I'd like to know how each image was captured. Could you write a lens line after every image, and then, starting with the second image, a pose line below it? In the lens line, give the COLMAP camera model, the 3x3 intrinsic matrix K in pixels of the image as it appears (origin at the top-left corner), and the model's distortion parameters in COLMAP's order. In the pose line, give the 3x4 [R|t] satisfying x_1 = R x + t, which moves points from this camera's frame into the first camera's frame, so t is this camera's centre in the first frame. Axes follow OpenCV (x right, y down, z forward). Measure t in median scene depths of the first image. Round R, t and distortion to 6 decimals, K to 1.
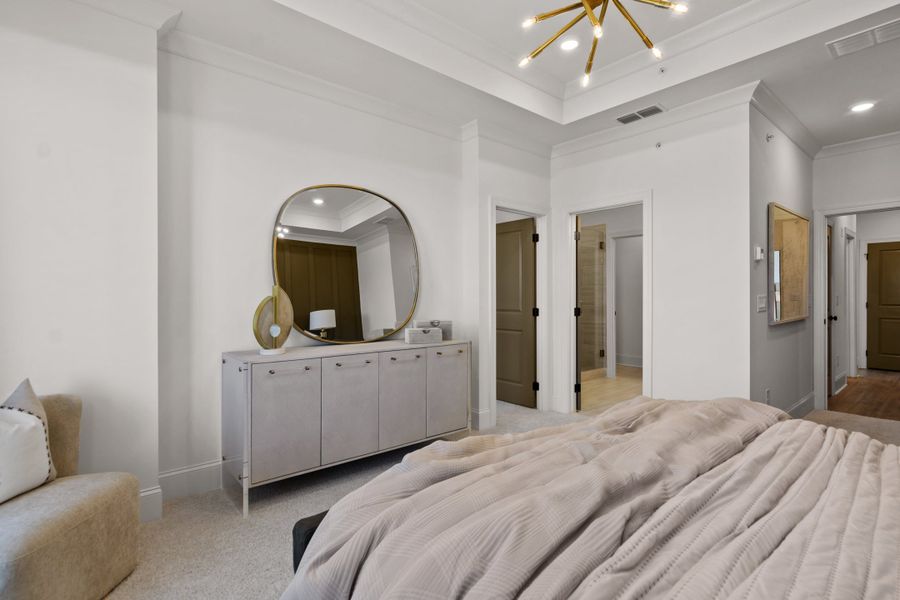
lens RADIAL K [[438.0, 0, 450.3], [0, 438.0, 298.1], [0, 0, 1]] dist [-0.001920, 0.002562]
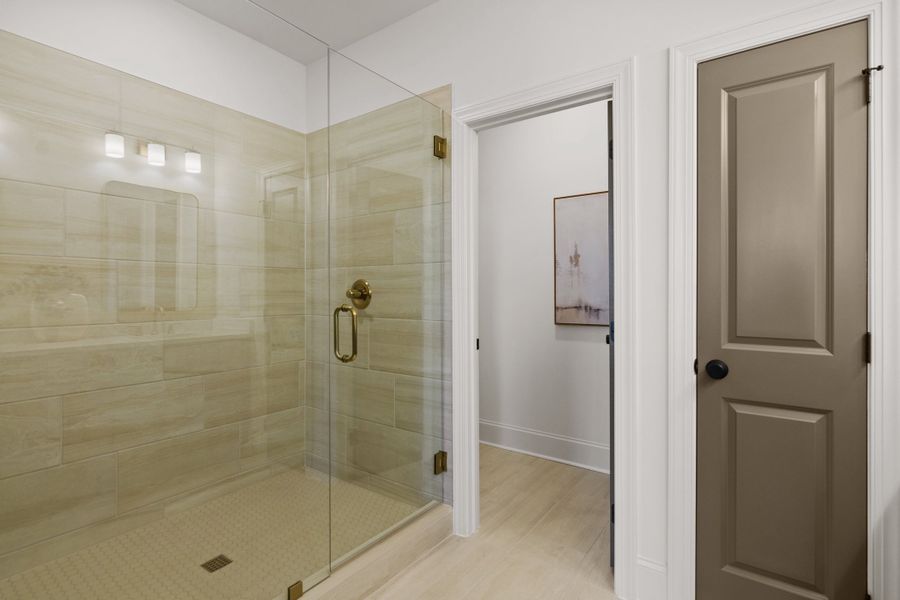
lens RADIAL K [[438.0, 0, 449.4], [0, 438.0, 298.5], [0, 0, 1]] dist [-0.001920, 0.002562]
pose [[0.964776, 0.002883, 0.263055, 0.262165], [-0.002215, 0.999994, -0.002834, -0.001017], [-0.263062, 0.002151, 0.964777, 0.665601]]
